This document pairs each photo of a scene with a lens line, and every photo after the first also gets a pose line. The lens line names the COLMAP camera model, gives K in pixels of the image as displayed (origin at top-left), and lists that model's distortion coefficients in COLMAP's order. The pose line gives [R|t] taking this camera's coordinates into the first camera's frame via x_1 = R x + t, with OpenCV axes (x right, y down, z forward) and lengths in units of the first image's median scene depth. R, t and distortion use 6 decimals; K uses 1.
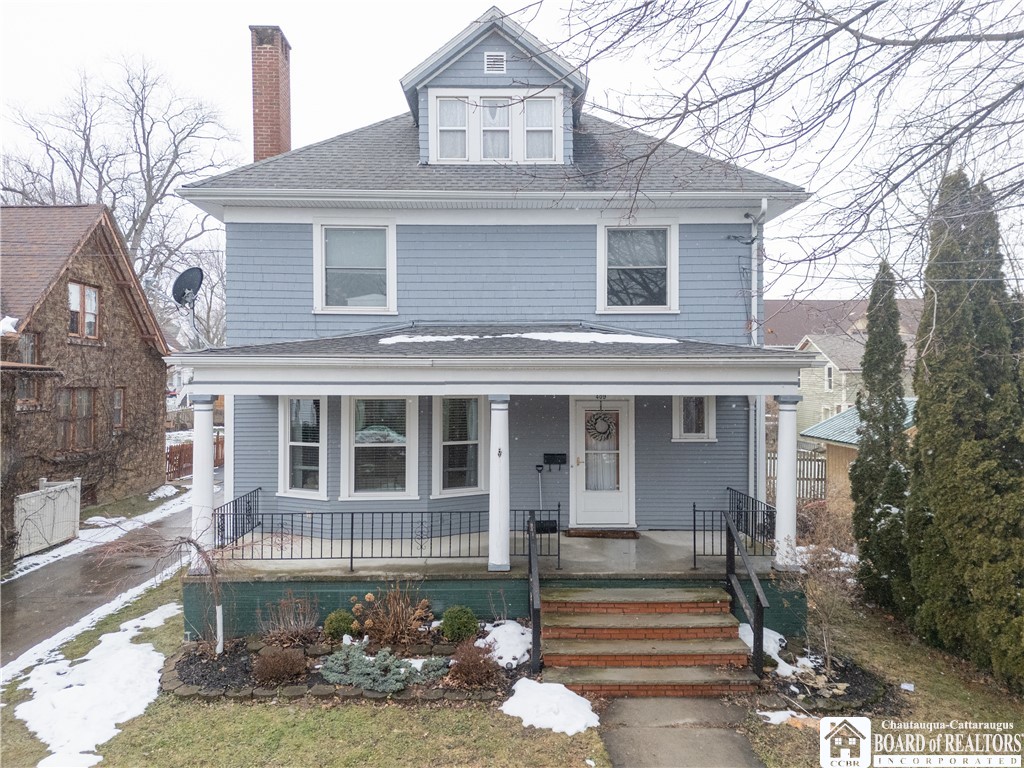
lens RADIAL K [[747.7, 0, 512.0], [0, 747.7, 384.0], [0, 0, 1]] dist [0.080860, -0.080256]
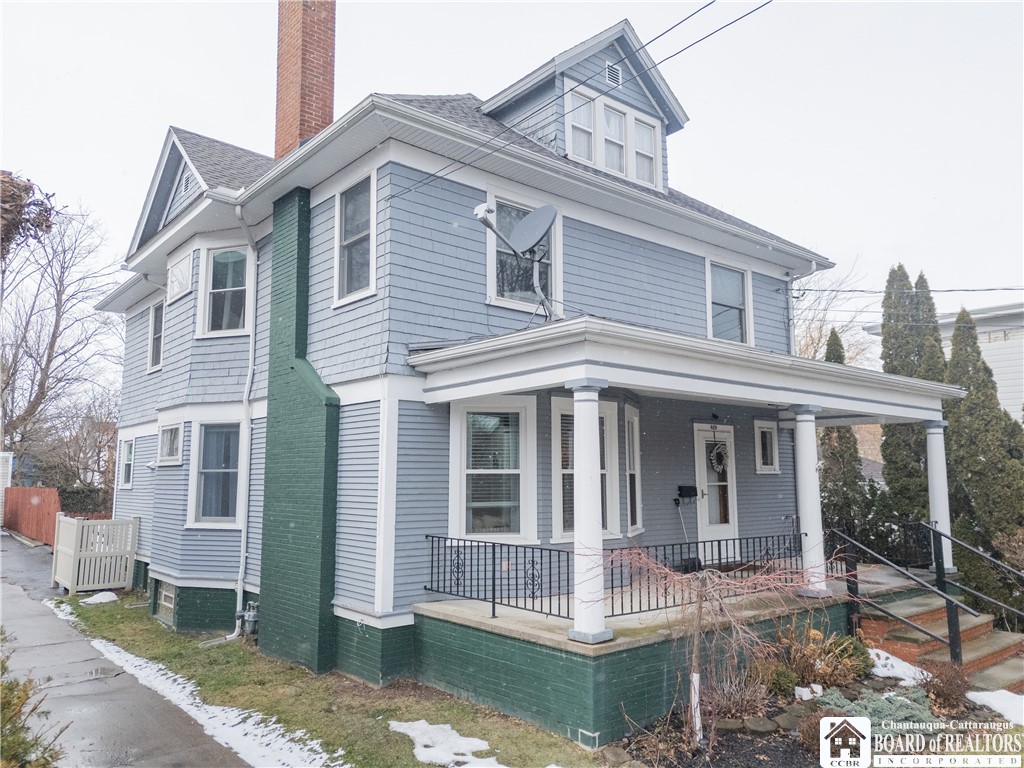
lens RADIAL K [[747.7, 0, 512.0], [0, 747.7, 384.0], [0, 0, 1]] dist [0.080860, -0.080256]
pose [[0.779742, 0.076951, 0.621354, -0.749137], [0.001353, 0.992209, -0.124577, 0.088351], [-0.626099, 0.097979, 0.773563, 0.415767]]
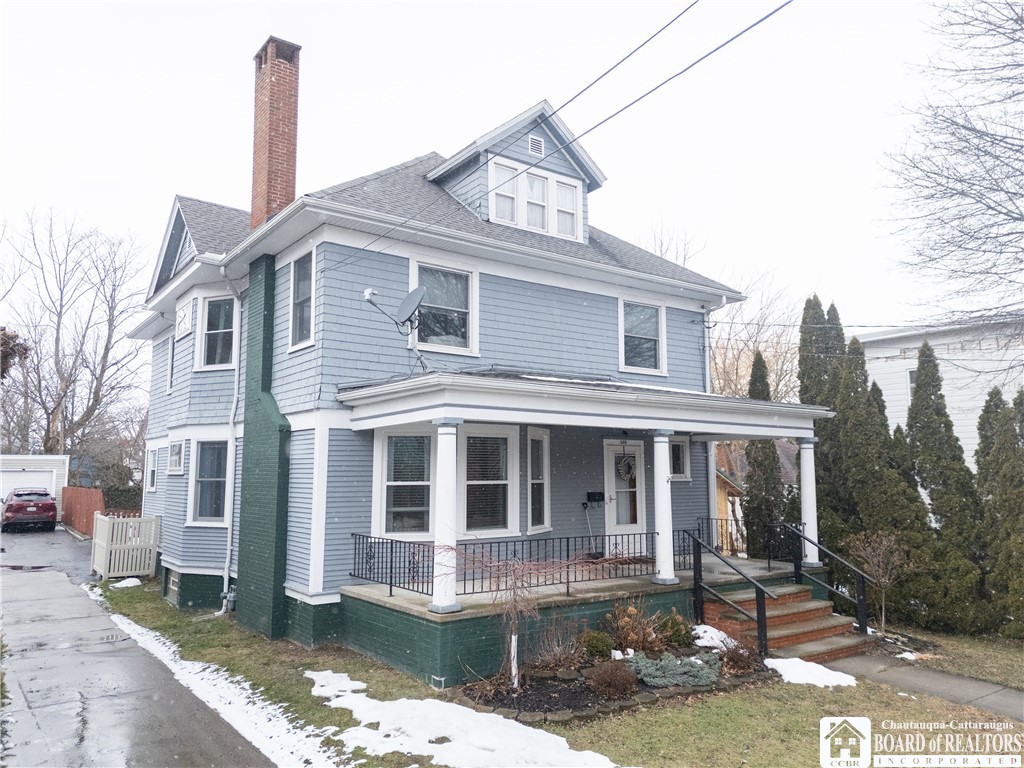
lens RADIAL K [[747.7, 0, 512.0], [0, 747.7, 384.0], [0, 0, 1]] dist [0.080860, -0.080256]
pose [[0.818527, 0.069153, 0.570291, -0.734203], [-0.000087, 0.992743, -0.120254, 0.070984], [-0.574469, 0.098382, 0.812593, 0.151069]]
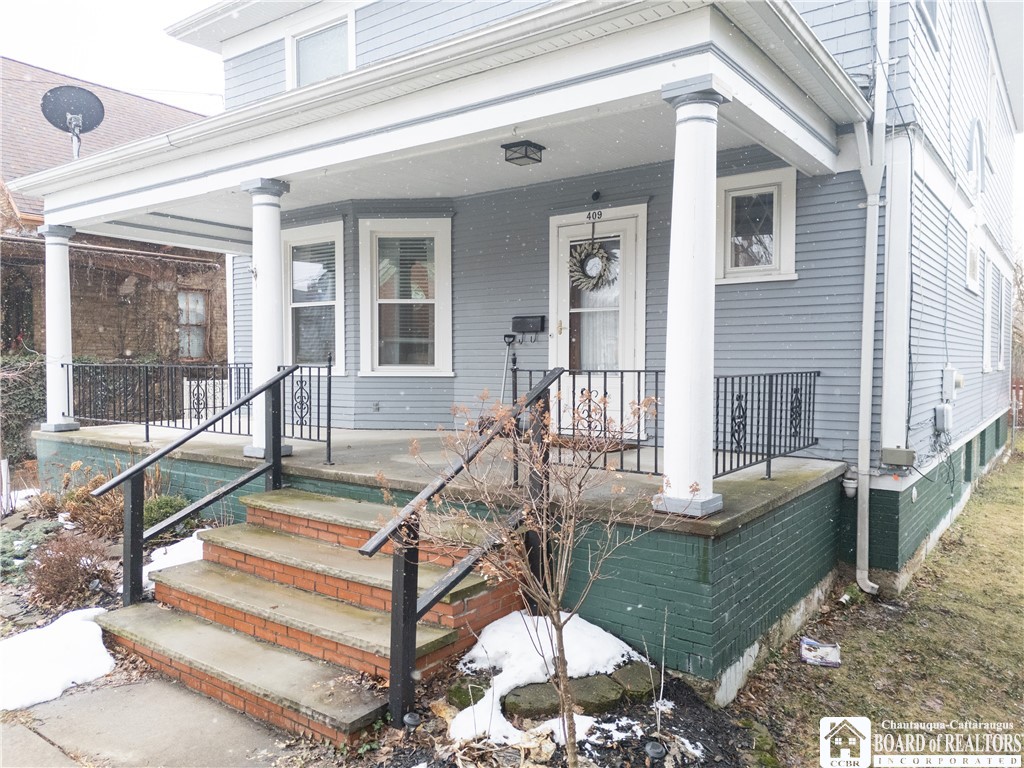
lens RADIAL K [[747.7, 0, 512.0], [0, 747.7, 384.0], [0, 0, 1]] dist [0.080860, -0.080256]
pose [[0.794613, 0.022312, -0.606706, 0.453021], [0.002429, 0.999200, 0.039927, 0.132616], [0.607112, -0.033200, 0.793923, 0.515317]]
